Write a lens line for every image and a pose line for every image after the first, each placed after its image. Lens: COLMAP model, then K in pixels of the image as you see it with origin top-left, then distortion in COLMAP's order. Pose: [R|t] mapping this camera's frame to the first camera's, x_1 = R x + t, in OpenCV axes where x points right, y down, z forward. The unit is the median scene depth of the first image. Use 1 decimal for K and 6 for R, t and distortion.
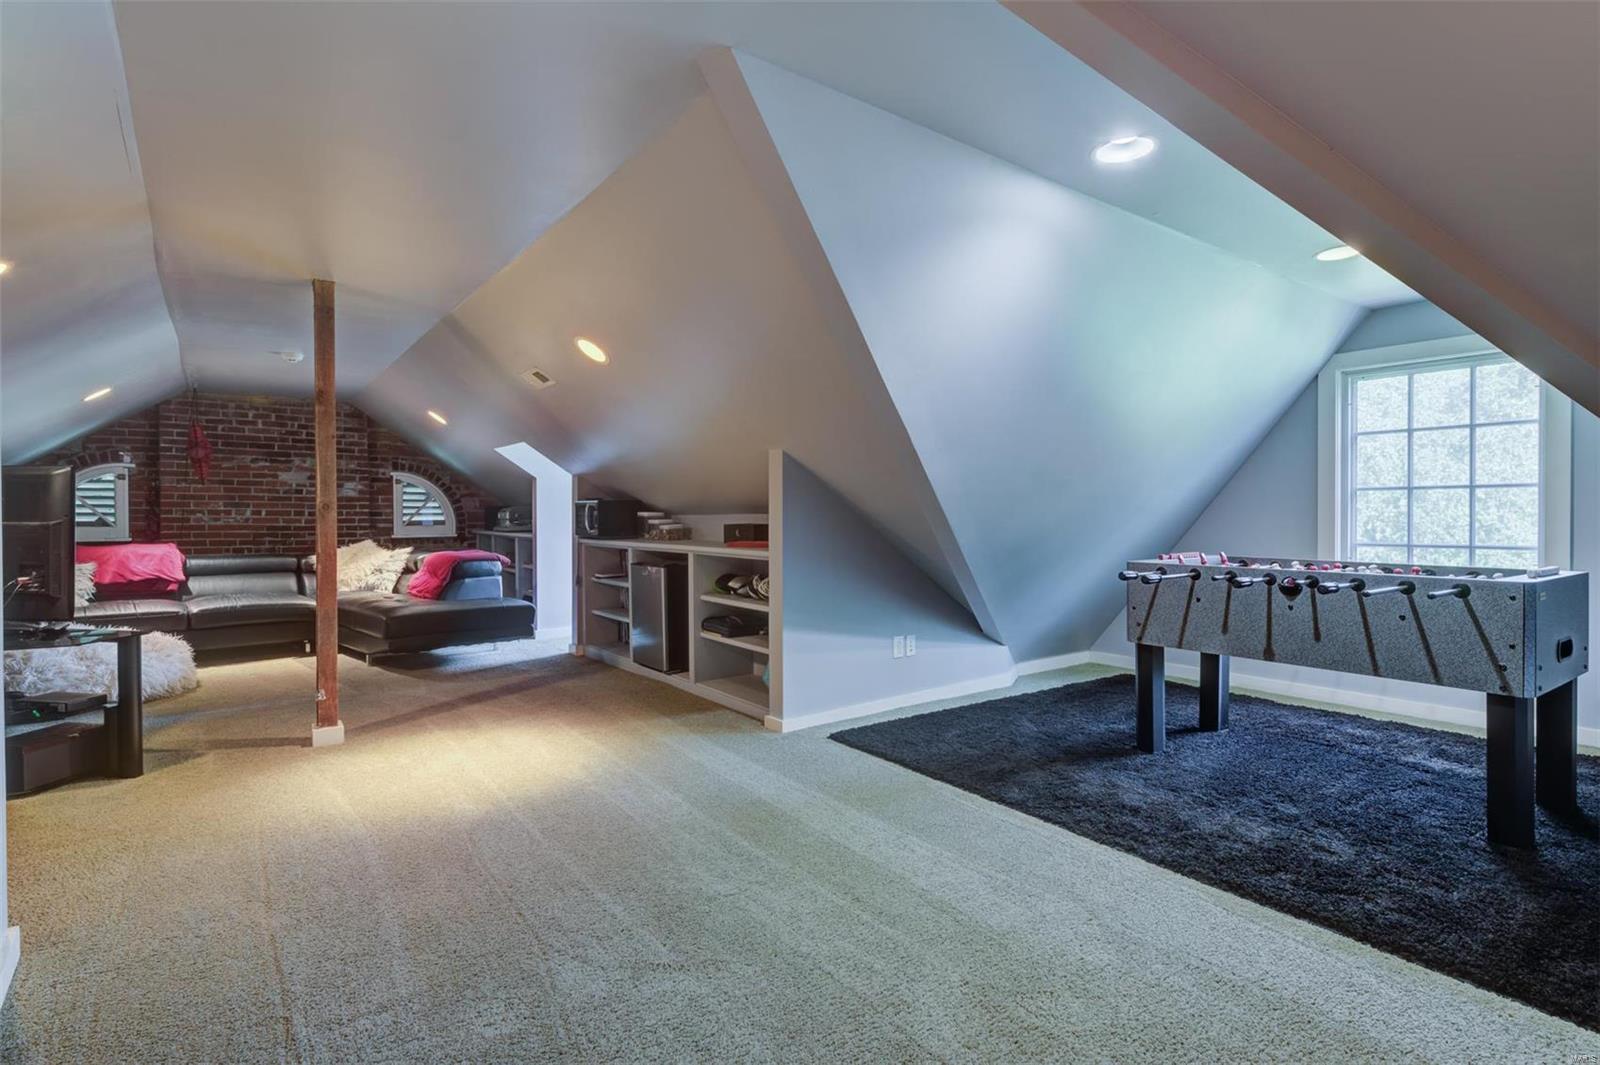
lens RADIAL K [[791.6, 0, 804.3], [0, 791.6, 526.2], [0, 0, 1]] dist [-0.000994, -0.000208]
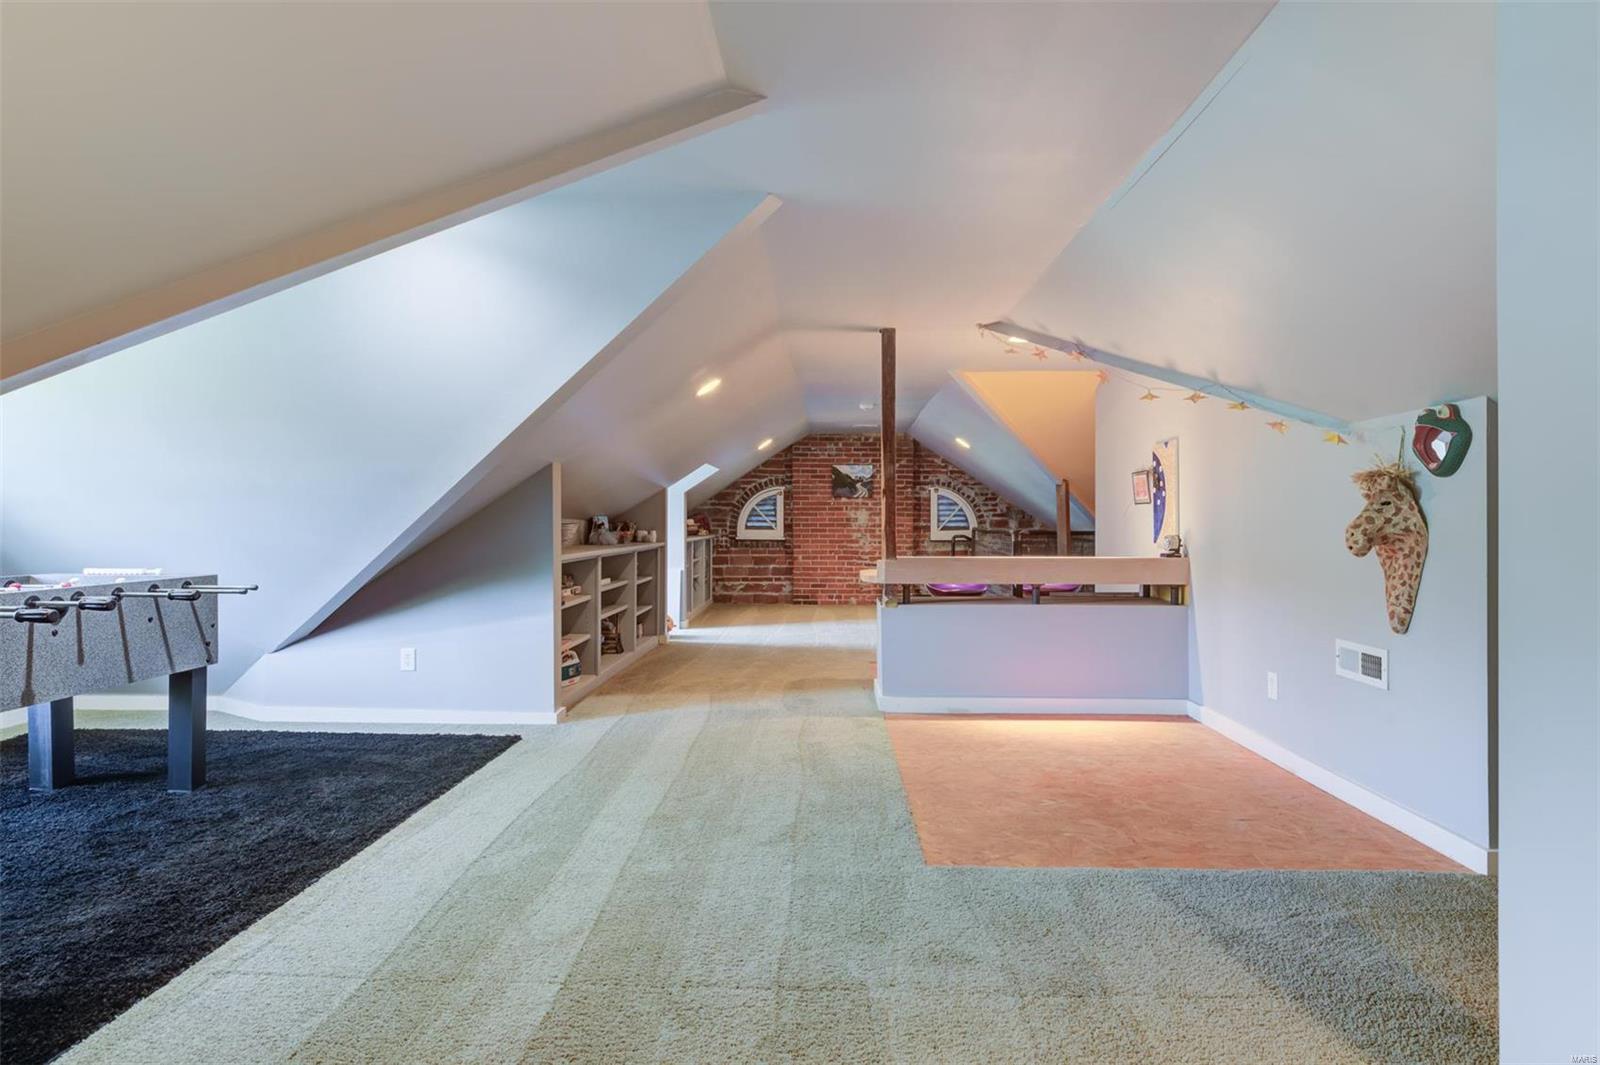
lens RADIAL K [[791.6, 0, 802.1], [0, 791.6, 525.3], [0, 0, 1]] dist [-0.000994, -0.000208]
pose [[-0.791662, 0.002460, 0.610955, -0.269548], [0.014158, 0.999797, 0.014321, -0.006614], [-0.610796, 0.019987, -0.791536, 0.594196]]
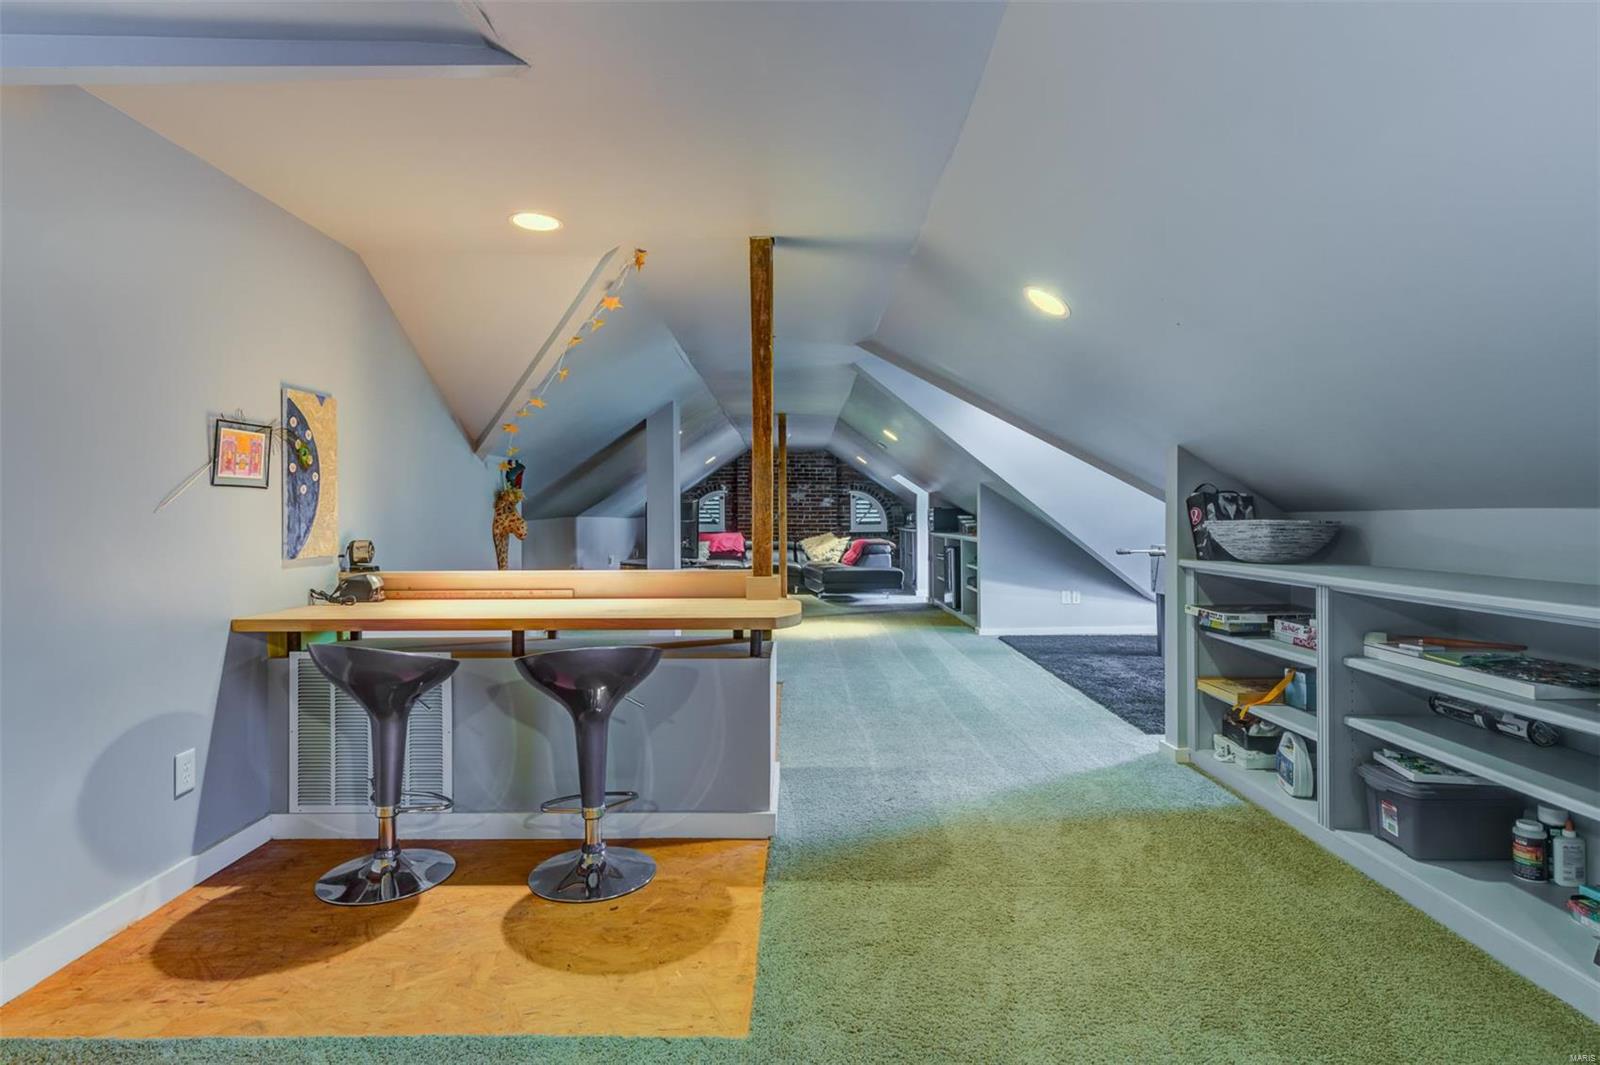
lens RADIAL K [[791.6, 0, 802.0], [0, 791.6, 525.8], [0, 0, 1]] dist [-0.000994, -0.000208]
pose [[0.807722, 0.004812, -0.589543, 0.452013], [-0.007175, 0.999973, -0.001668, 0.007190], [0.589519, 0.005577, 0.807735, -0.460798]]
